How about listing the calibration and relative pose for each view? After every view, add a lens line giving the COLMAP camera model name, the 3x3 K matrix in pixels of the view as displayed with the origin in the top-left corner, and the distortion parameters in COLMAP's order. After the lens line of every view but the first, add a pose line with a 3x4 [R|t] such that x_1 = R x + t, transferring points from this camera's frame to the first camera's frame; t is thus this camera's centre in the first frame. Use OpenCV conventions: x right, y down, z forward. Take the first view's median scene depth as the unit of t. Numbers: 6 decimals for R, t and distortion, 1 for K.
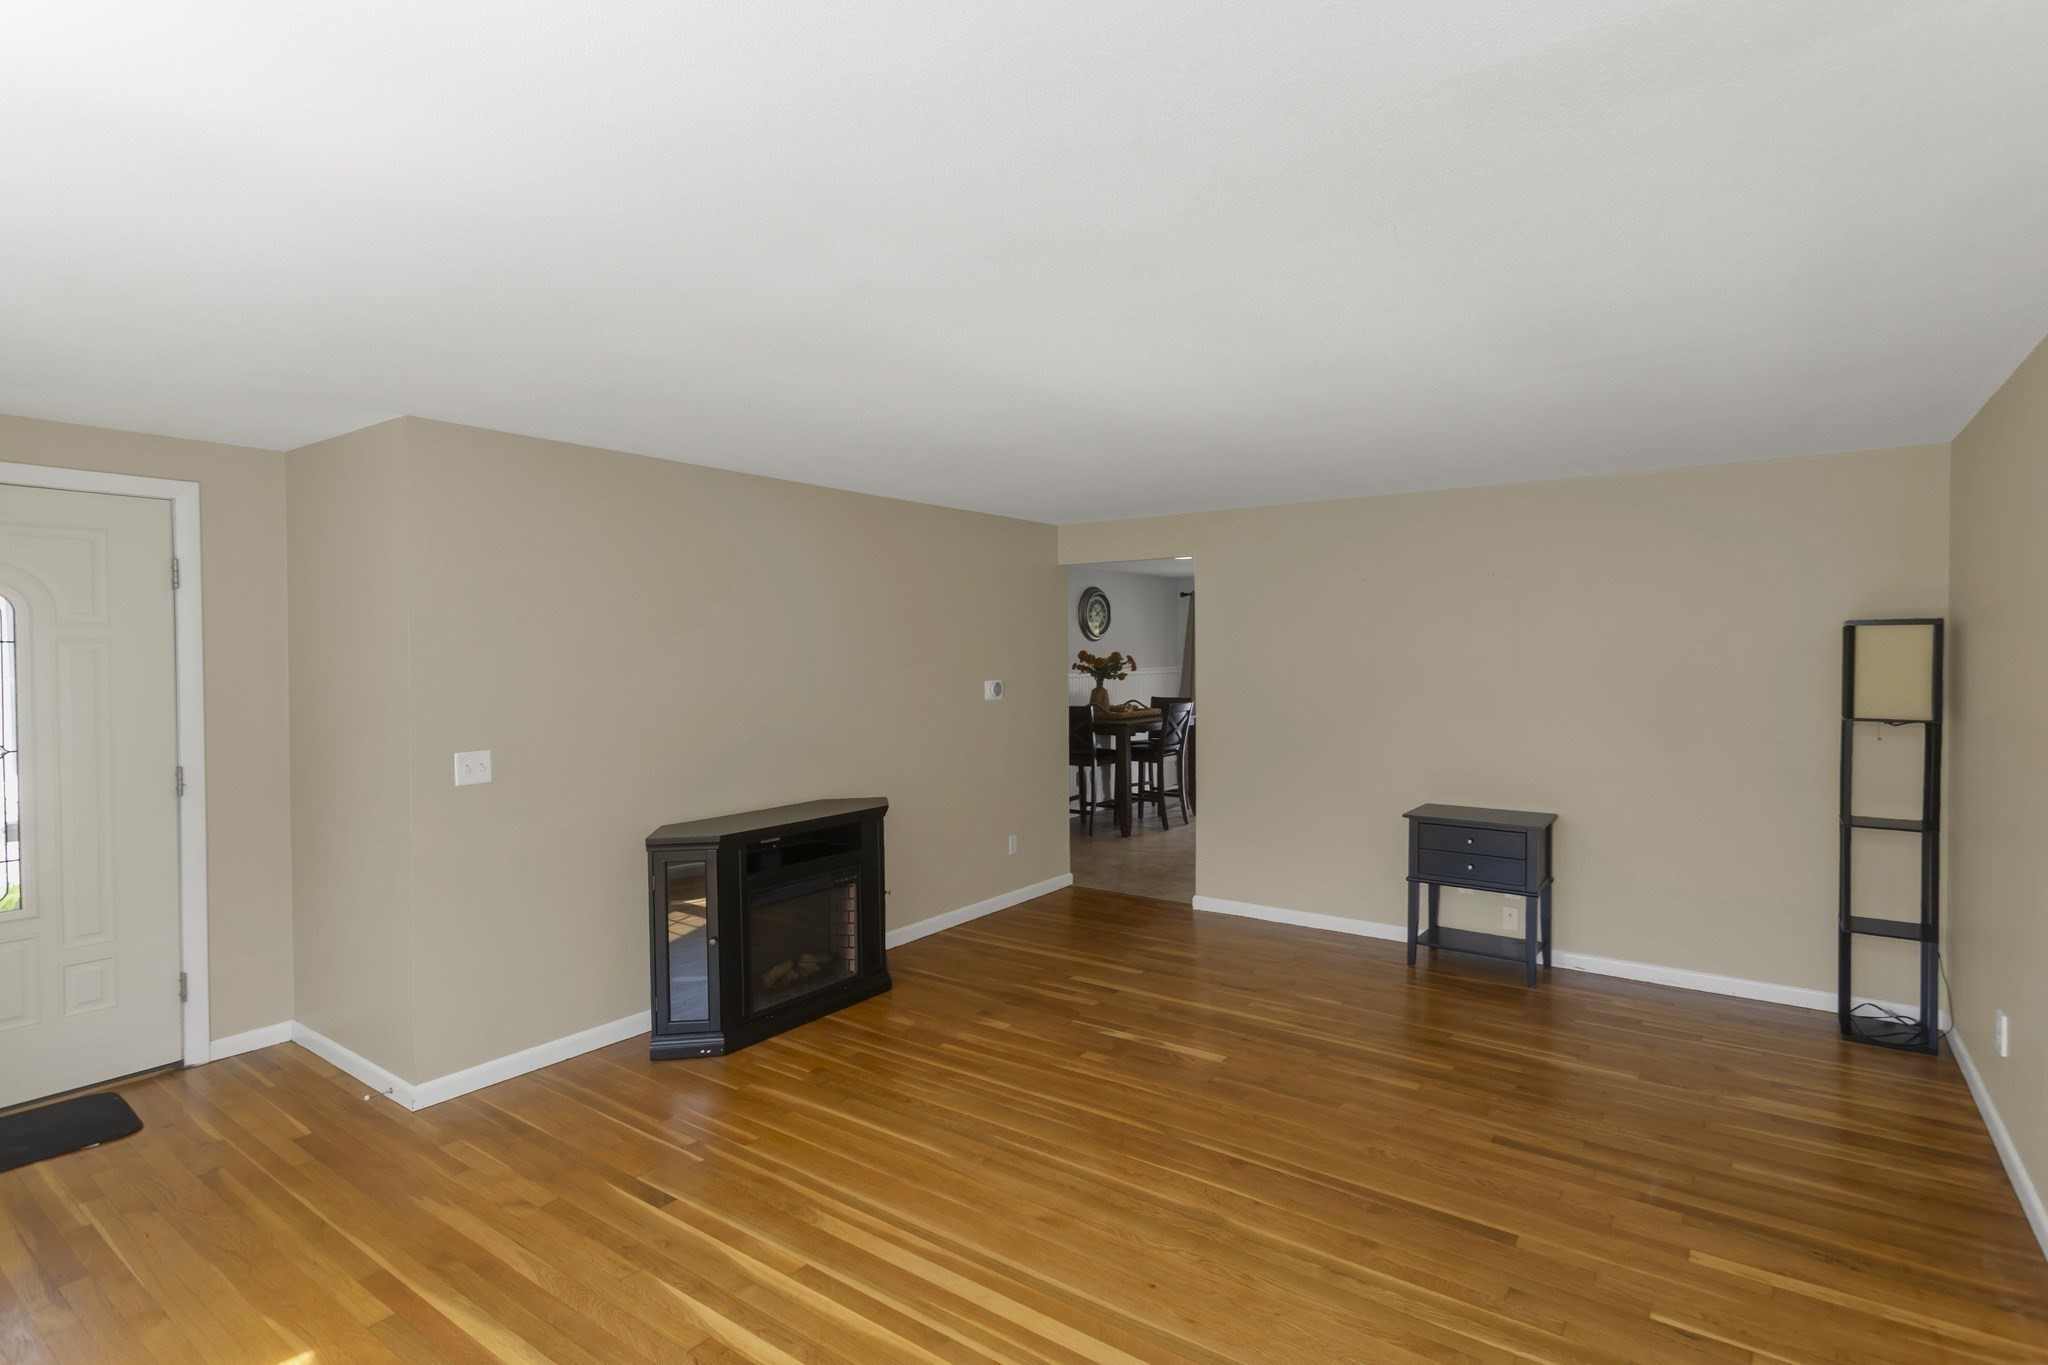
lens RADIAL K [[1010.4, 0, 1022.5], [0, 1010.4, 675.2], [0, 0, 1]] dist [-0.035956, 0.030234]
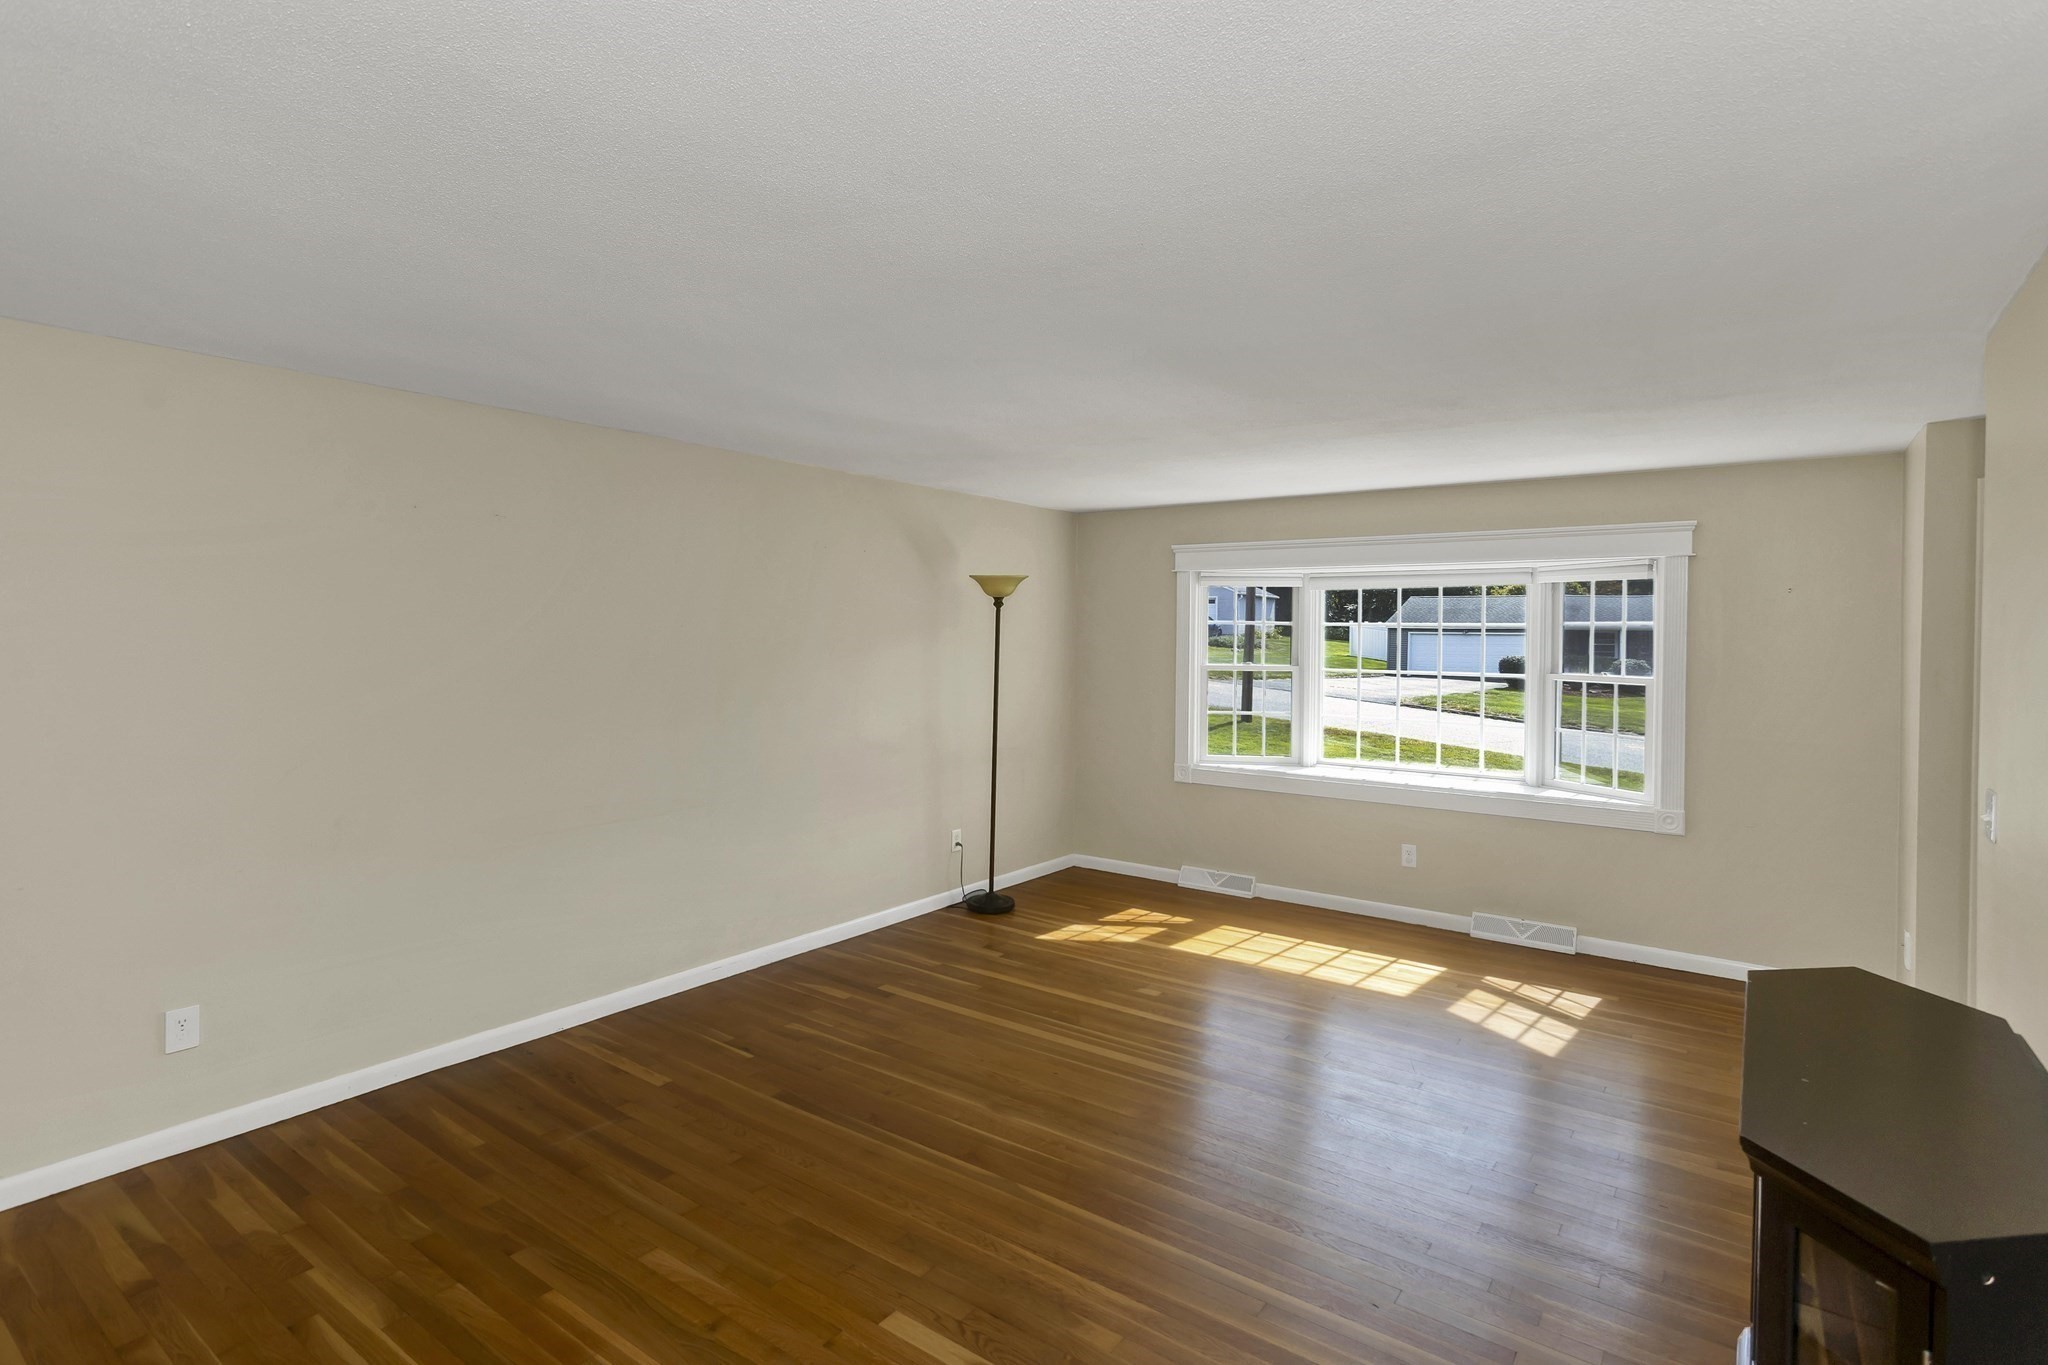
lens RADIAL K [[1010.4, 0, 1022.5], [0, 1010.4, 675.2], [0, 0, 1]] dist [-0.035956, 0.030234]
pose [[-0.999966, 0.003527, -0.007493, 0.152267], [0.003101, 0.998416, 0.056178, -0.051284], [0.007680, 0.056153, -0.998393, 1.975921]]
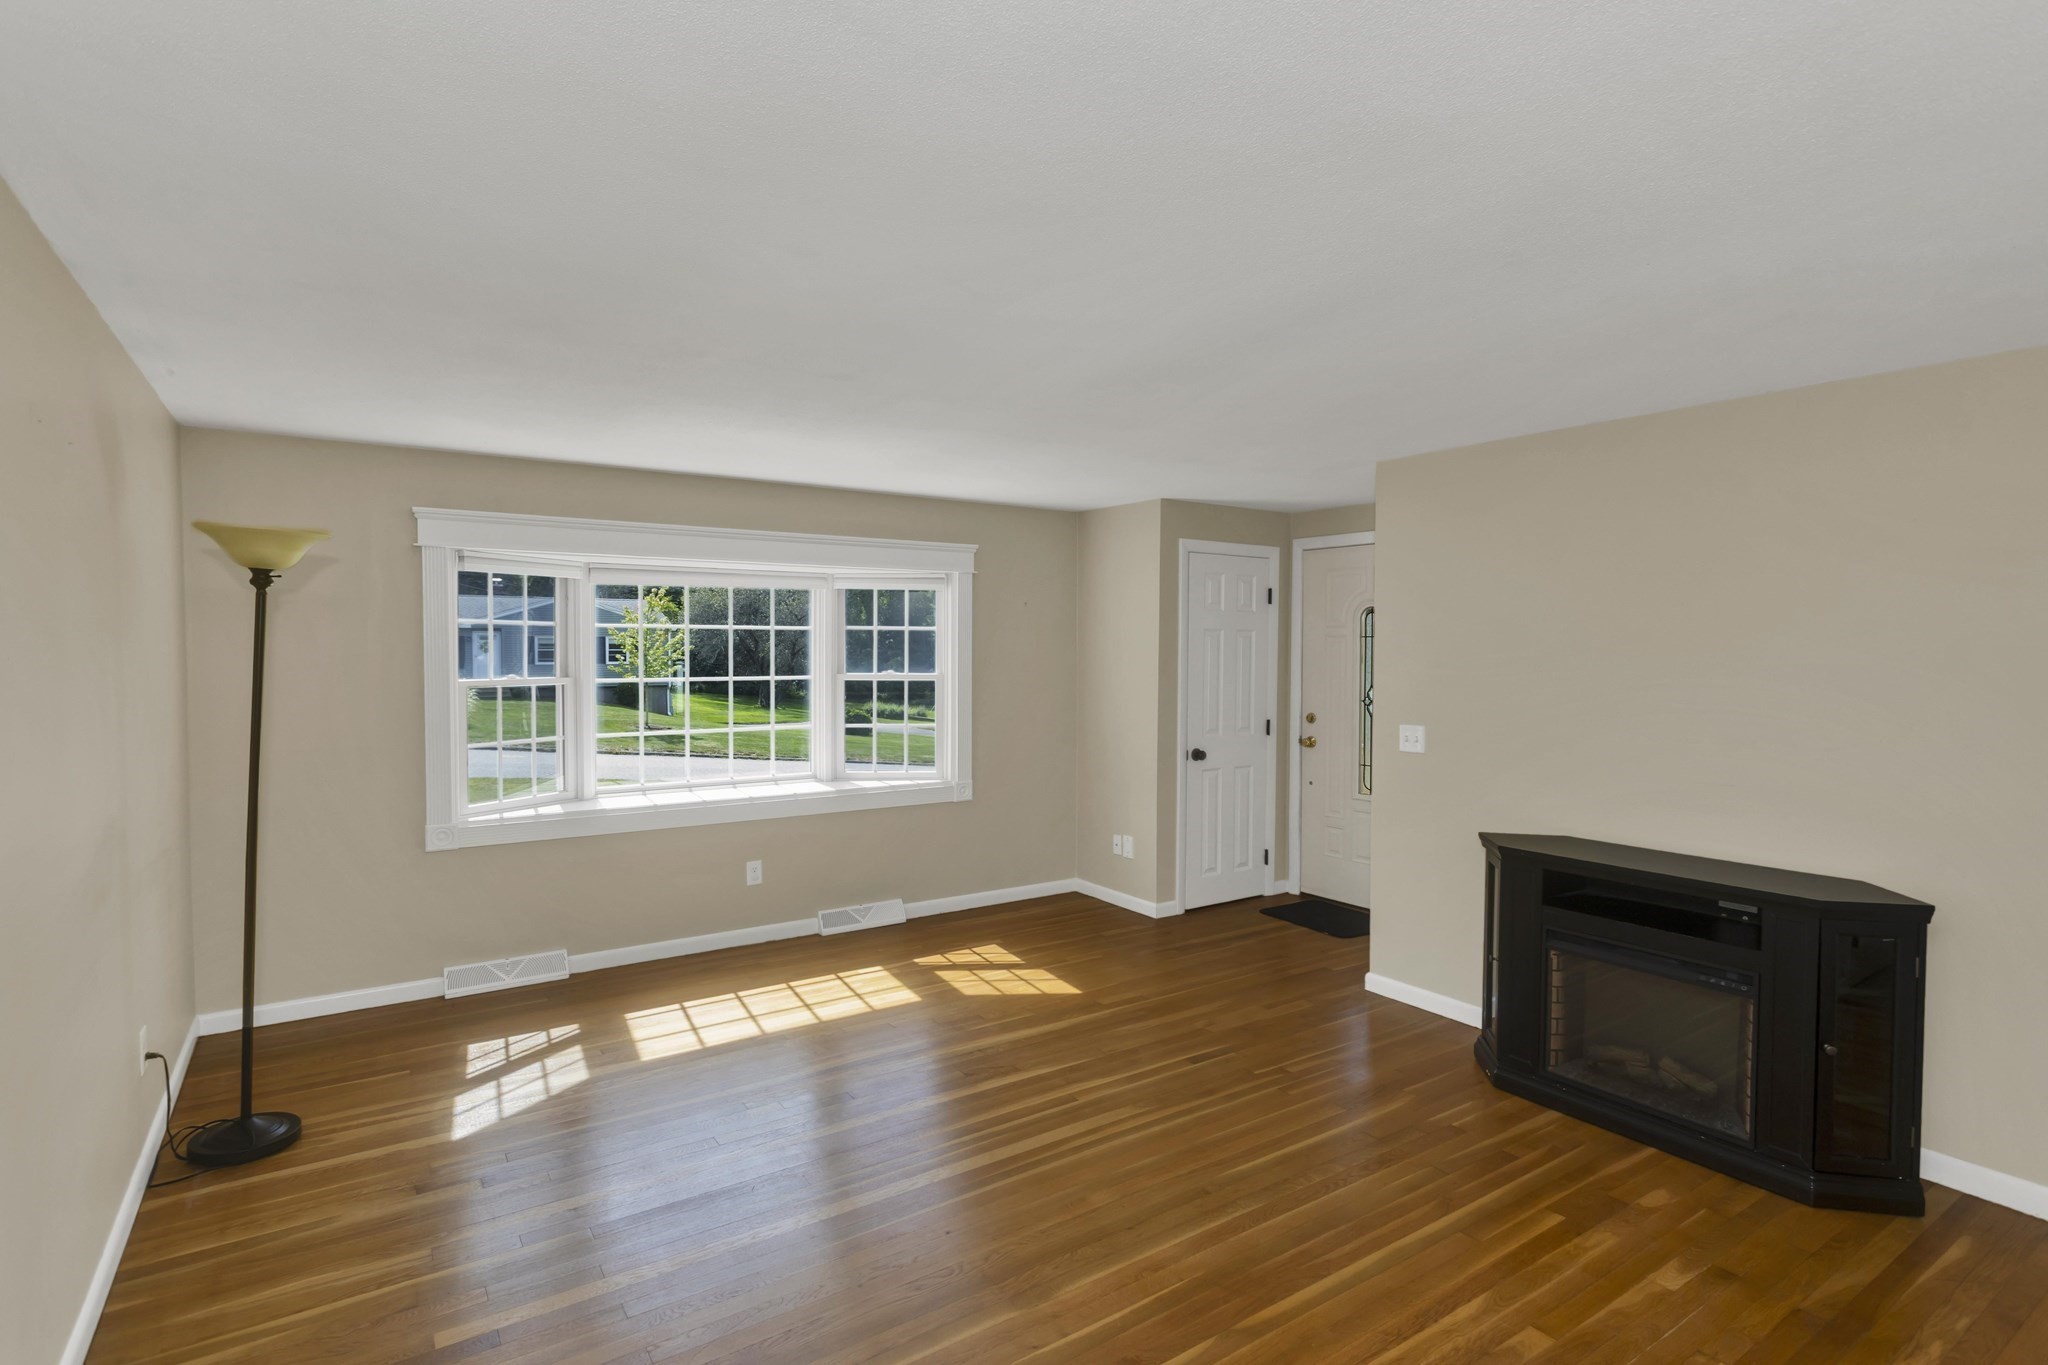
lens RADIAL K [[995.0, 0, 1024.0], [0, 995.0, 682.5], [0, 0, 1]] dist [0.038646, -0.030929]
pose [[-0.329818, 0.046761, -0.942886, 0.897860], [-0.014817, 0.998393, 0.054697, -0.043814], [0.943928, 0.032010, -0.328595, 1.144586]]
